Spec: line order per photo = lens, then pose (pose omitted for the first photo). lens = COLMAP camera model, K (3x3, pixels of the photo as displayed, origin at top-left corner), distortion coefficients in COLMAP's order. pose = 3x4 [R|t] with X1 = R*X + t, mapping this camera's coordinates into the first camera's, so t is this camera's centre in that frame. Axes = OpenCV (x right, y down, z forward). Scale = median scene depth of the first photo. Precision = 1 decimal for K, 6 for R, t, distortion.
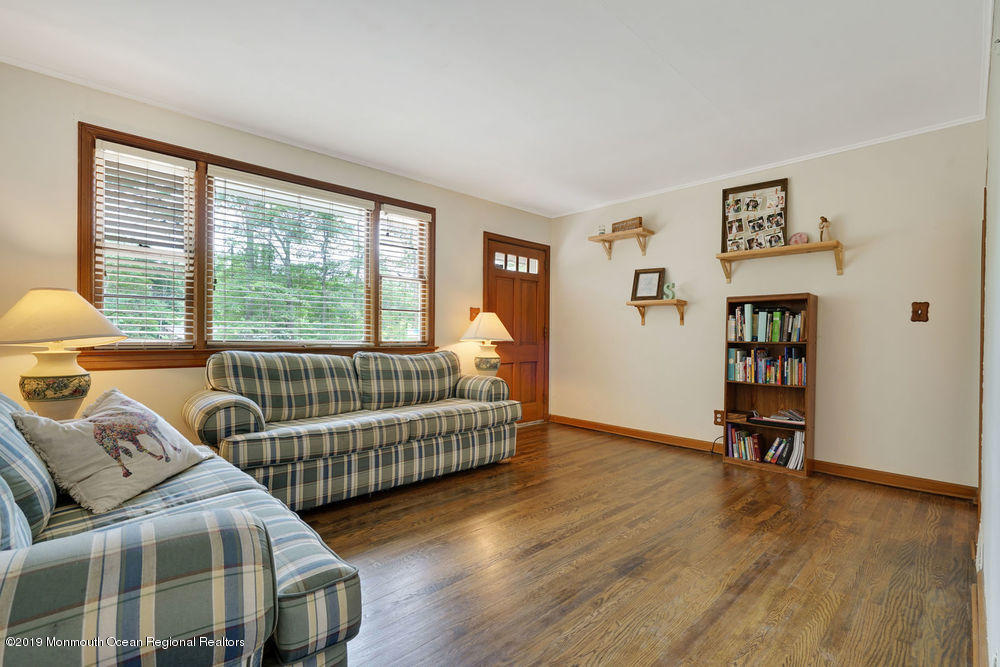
lens RADIAL K [[454.0, 0, 504.7], [0, 454.0, 336.5], [0, 0, 1]] dist [-0.001126, 0.000279]
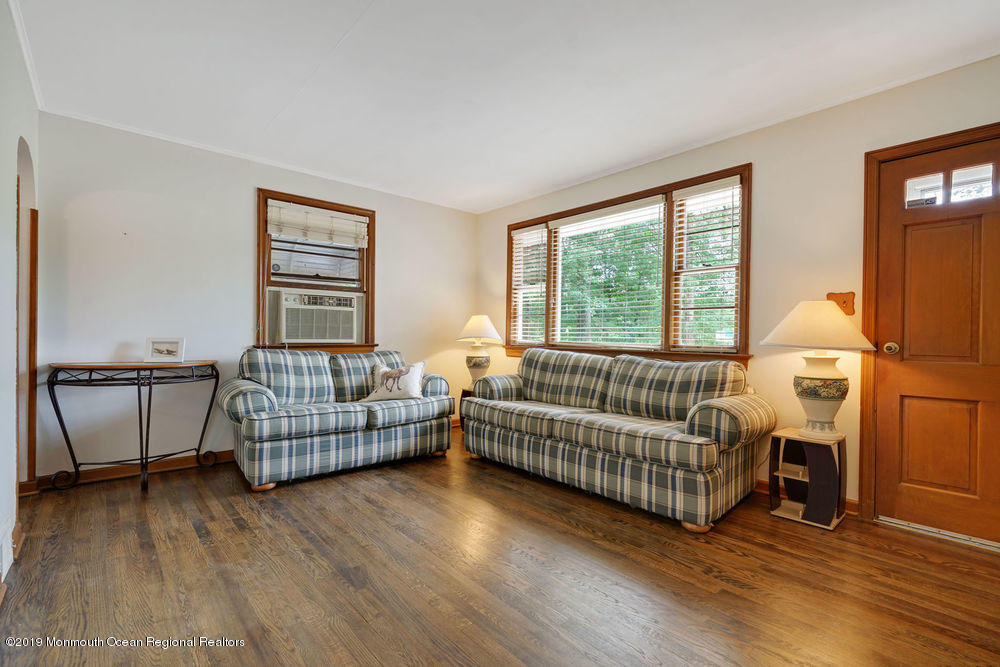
lens RADIAL K [[450.2, 0, 501.3], [0, 450.2, 337.9], [0, 0, 1]] dist [-0.002432, -0.000186]
pose [[-0.030875, -0.004278, -0.999514, 0.676772], [-0.014378, 0.999889, -0.003835, 0.004173], [0.999420, 0.014253, -0.030933, 0.747538]]
